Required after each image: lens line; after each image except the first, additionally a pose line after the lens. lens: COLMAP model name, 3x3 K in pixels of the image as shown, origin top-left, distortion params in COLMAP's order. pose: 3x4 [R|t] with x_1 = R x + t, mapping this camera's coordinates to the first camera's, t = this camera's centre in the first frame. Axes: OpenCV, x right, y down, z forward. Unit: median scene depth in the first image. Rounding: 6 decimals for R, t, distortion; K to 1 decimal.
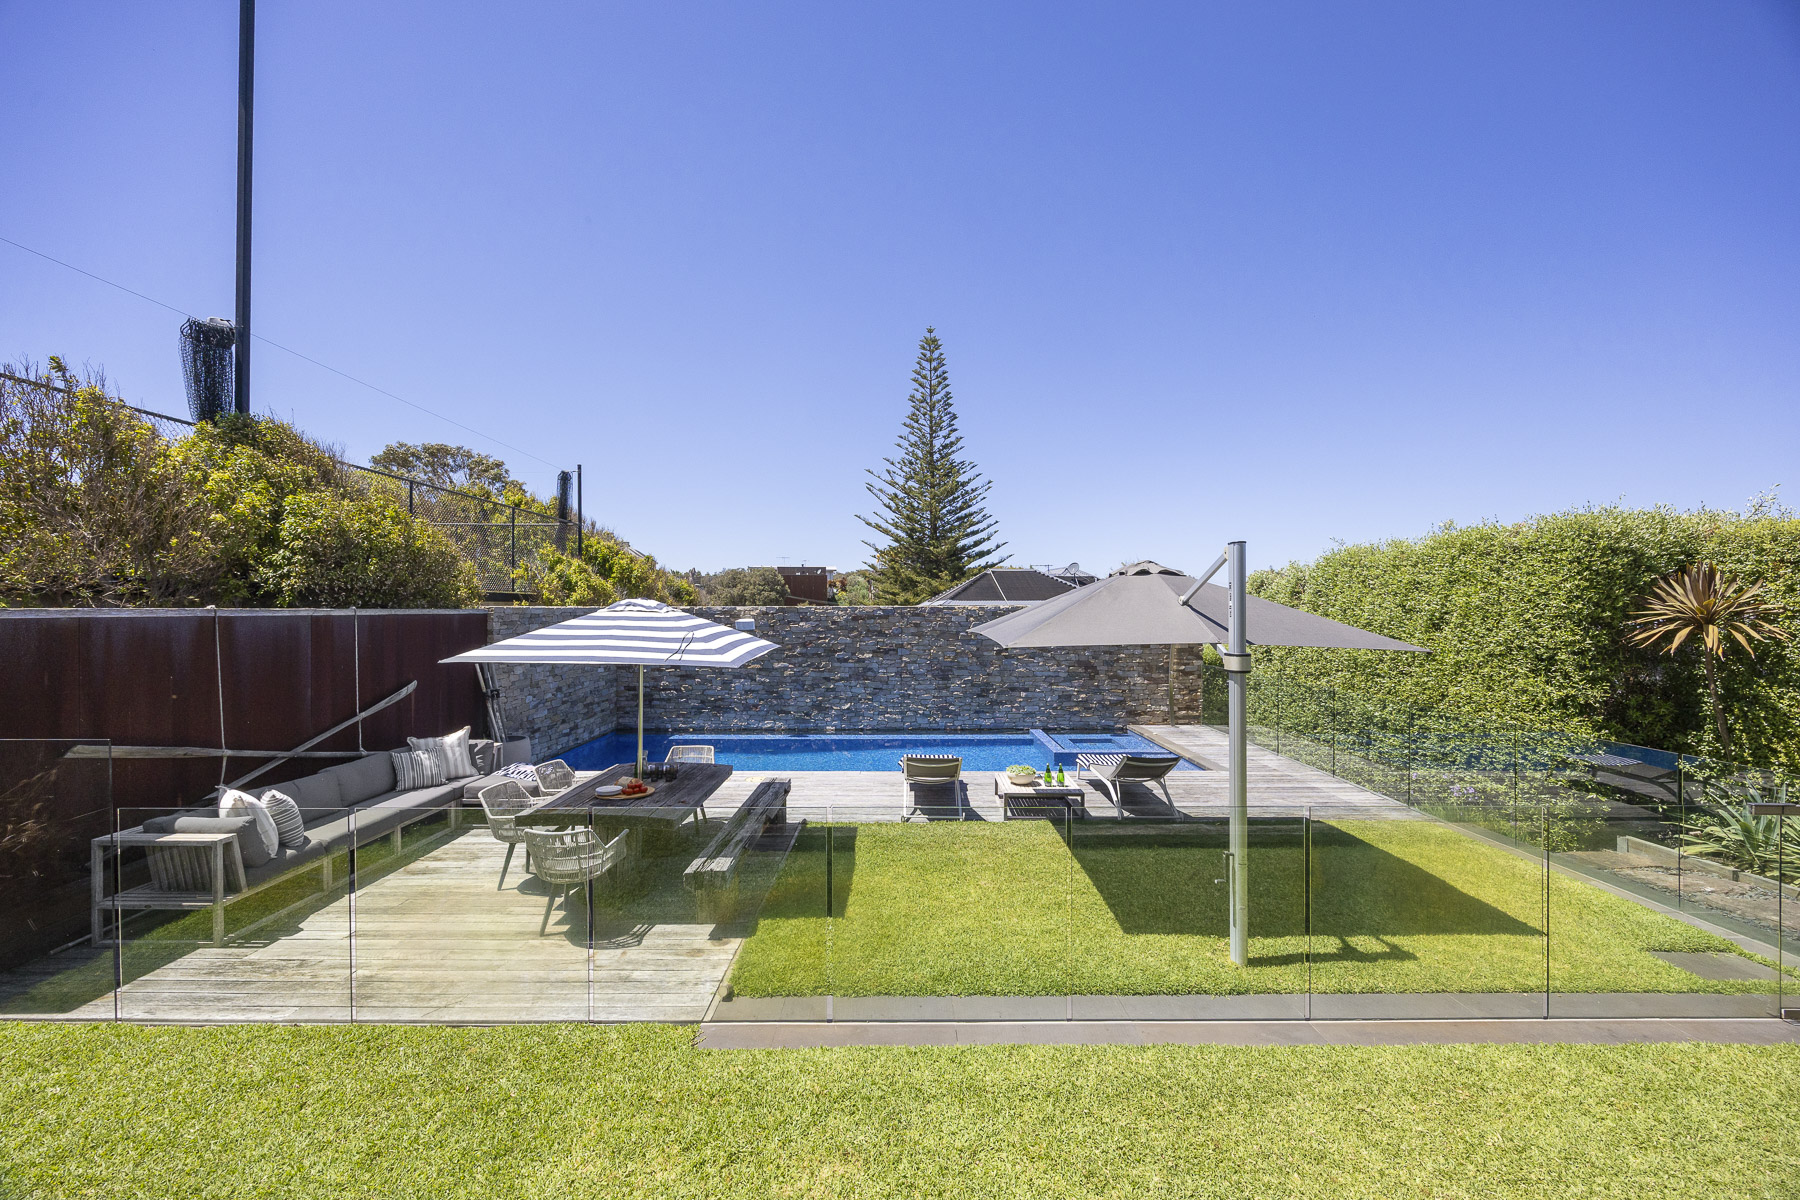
lens RADIAL K [[686.7, 0, 910.9], [0, 686.7, 598.8], [0, 0, 1]] dist [-0.001165, 0.000298]
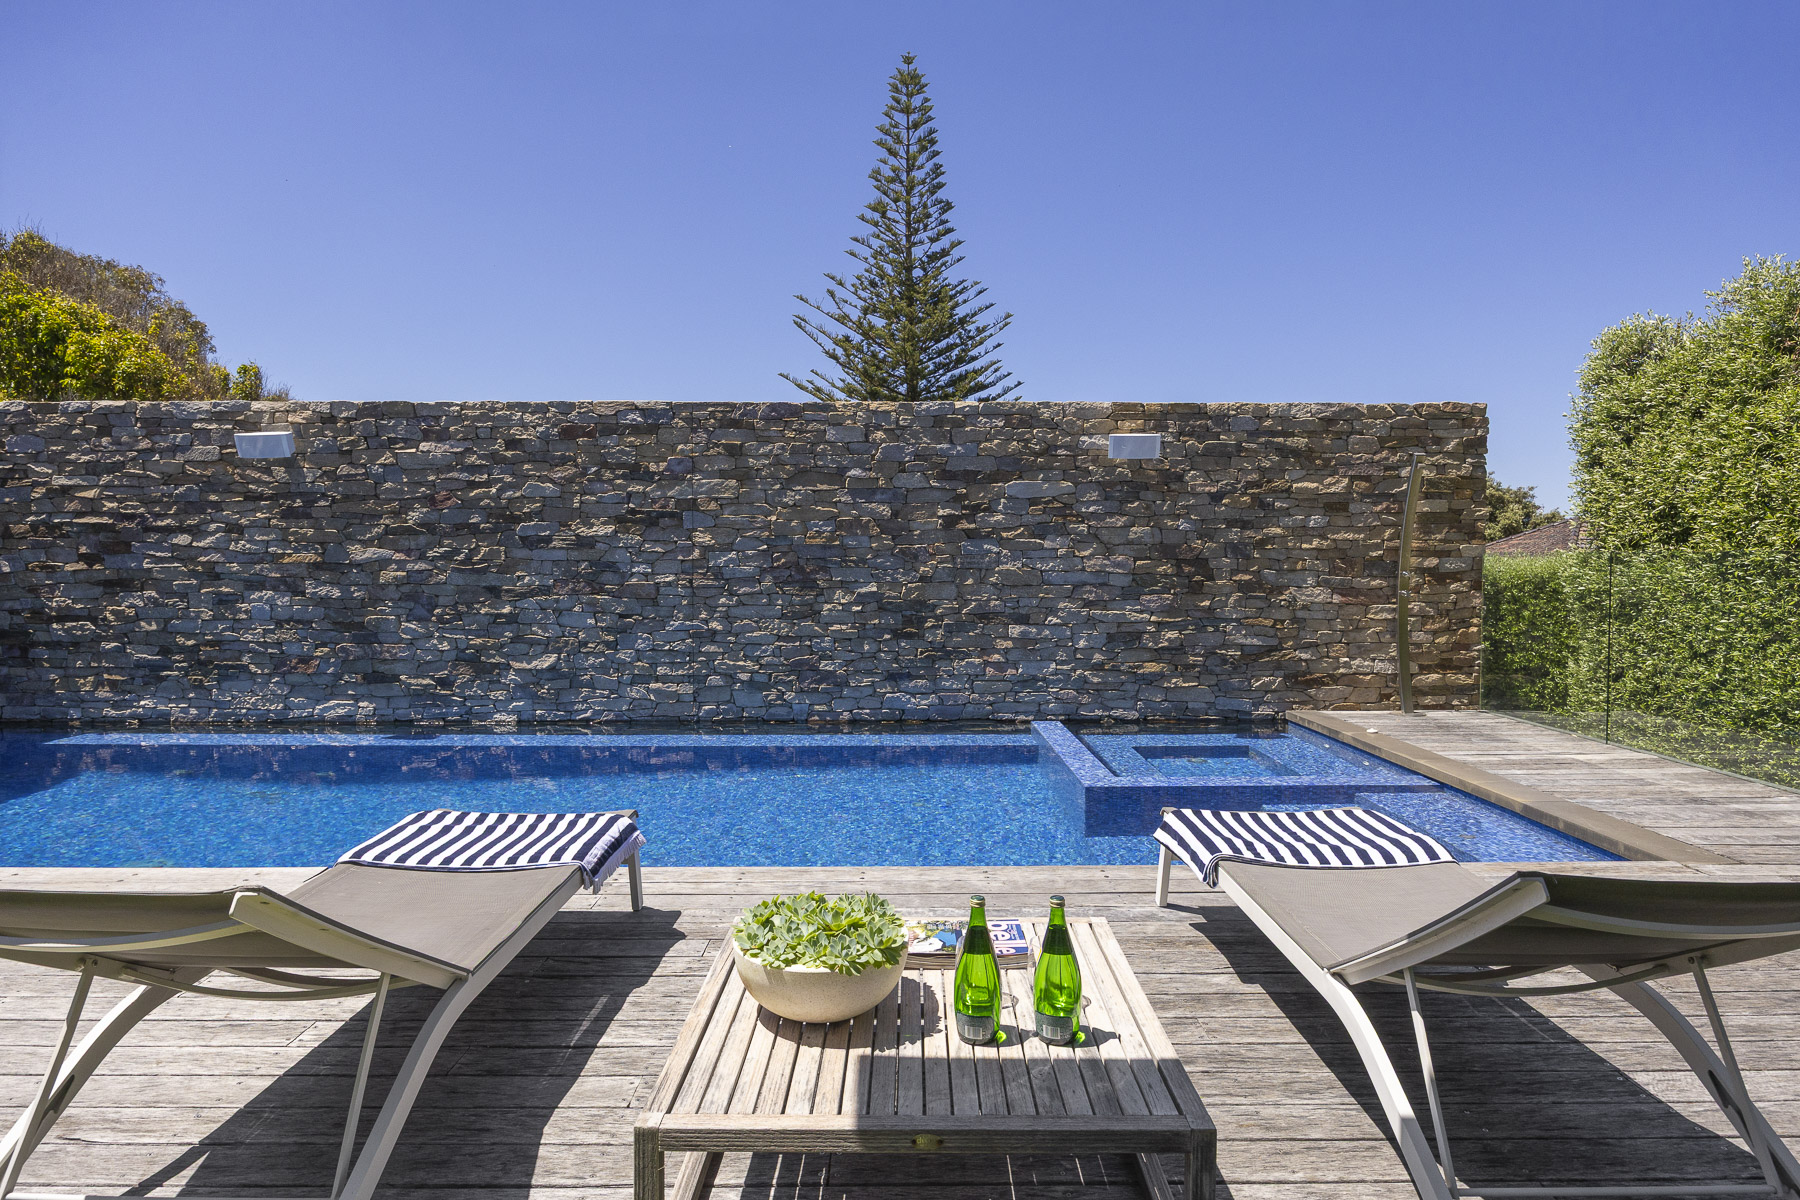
lens RADIAL K [[980.3, 0, 888.6], [0, 980.3, 605.6], [0, 0, 1]] dist [-0.002116, 0.000910]
pose [[0.999622, -0.004723, -0.027097, 0.108827], [0.006258, 0.998363, 0.056849, 0.093879], [0.026784, -0.056997, 0.998015, 0.454780]]
